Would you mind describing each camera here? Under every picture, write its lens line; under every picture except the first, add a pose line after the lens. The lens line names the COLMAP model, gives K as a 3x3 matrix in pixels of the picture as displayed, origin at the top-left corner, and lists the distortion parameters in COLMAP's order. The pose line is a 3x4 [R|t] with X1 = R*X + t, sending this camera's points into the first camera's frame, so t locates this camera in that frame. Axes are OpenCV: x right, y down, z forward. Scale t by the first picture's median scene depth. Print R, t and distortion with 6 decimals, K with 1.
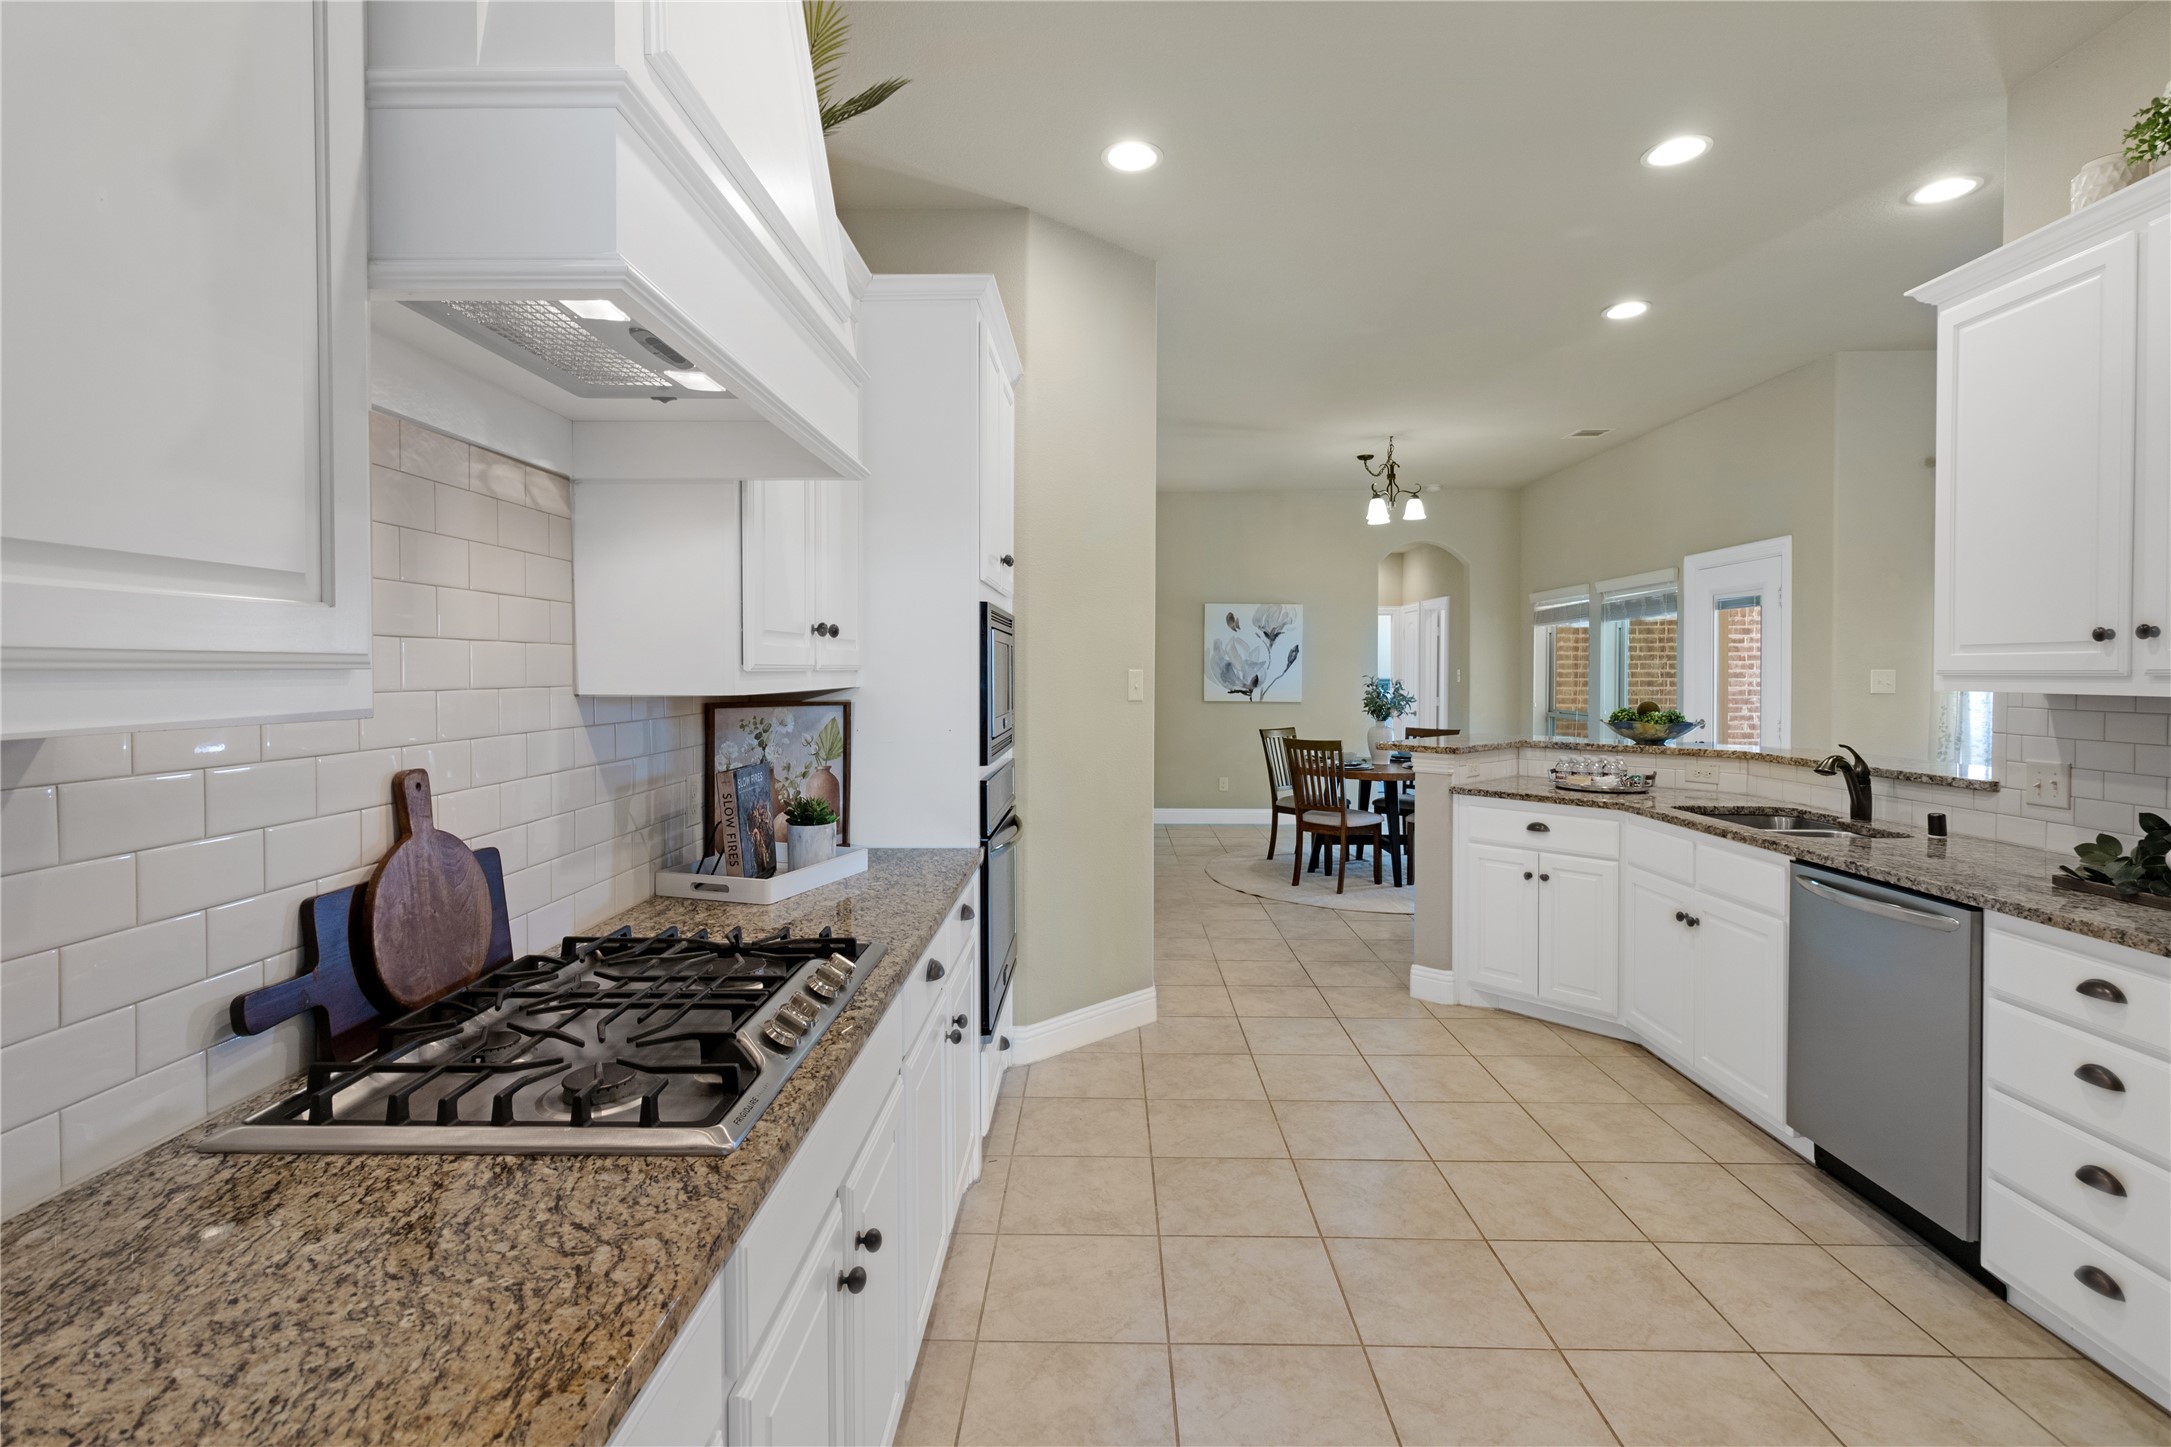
lens RADIAL K [[1014.7, 0, 1094.5], [0, 1014.7, 685.9], [0, 0, 1]] dist [0.002470, 0.000426]
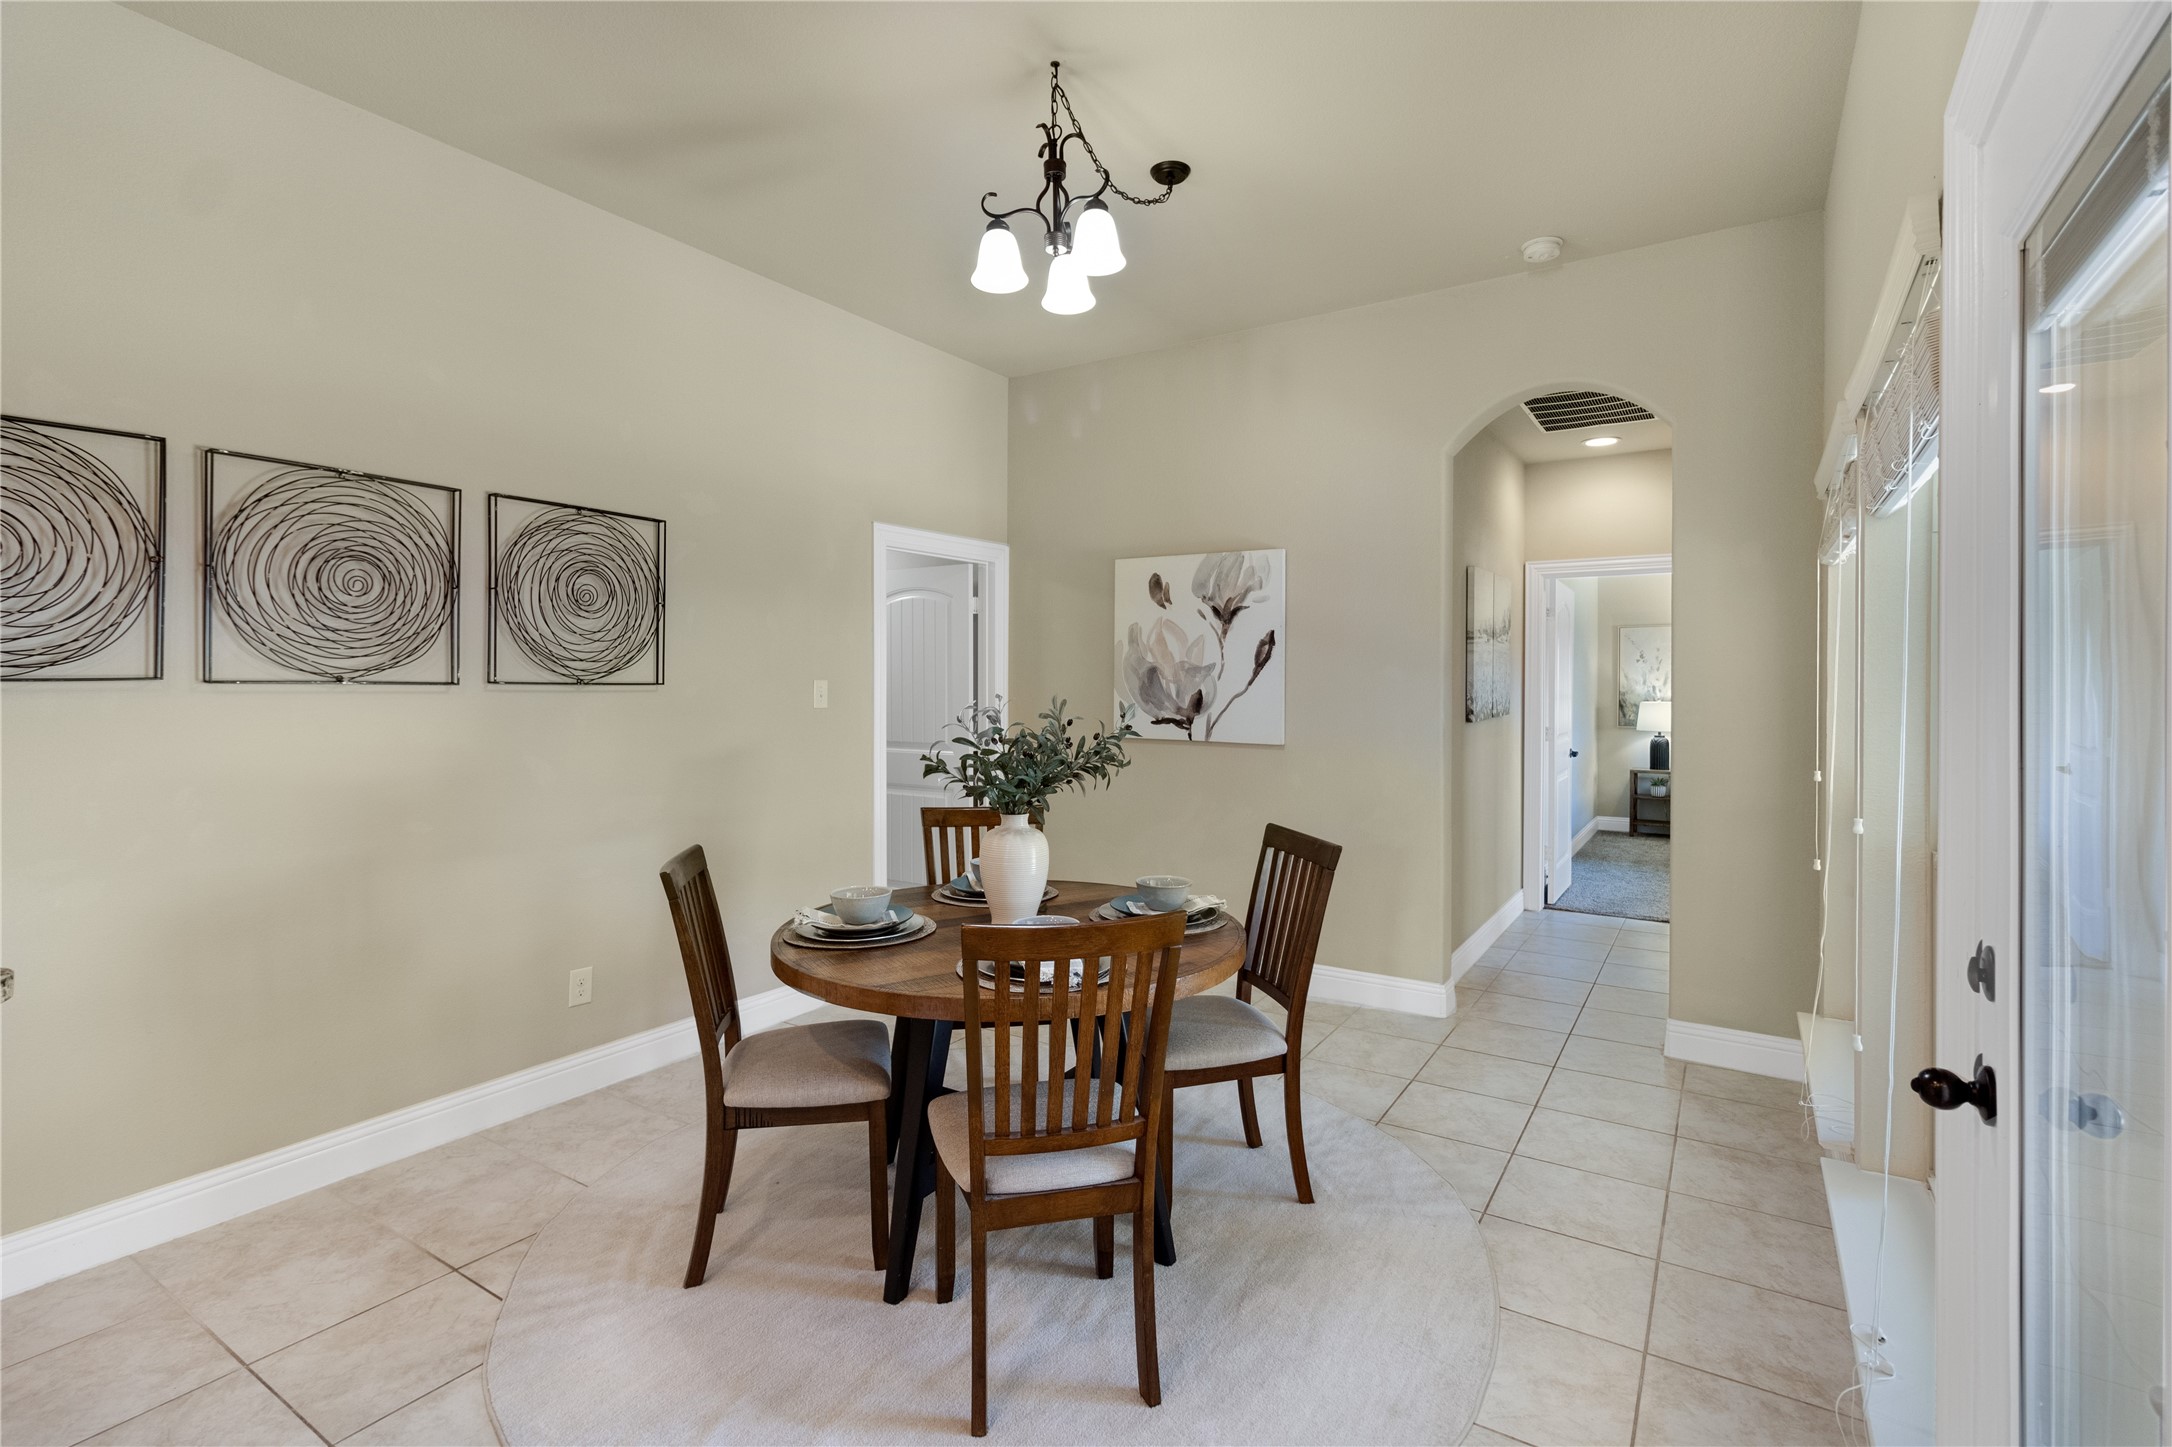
lens RADIAL K [[1015.2, 0, 1089.7], [0, 1015.2, 696.1], [0, 0, 1]] dist [-0.000965, -0.000050]
pose [[0.851472, 0.007965, -0.524340, 1.229630], [-0.008459, 0.999963, 0.001453, -0.025306], [0.524332, 0.003199, 0.851508, 1.674395]]
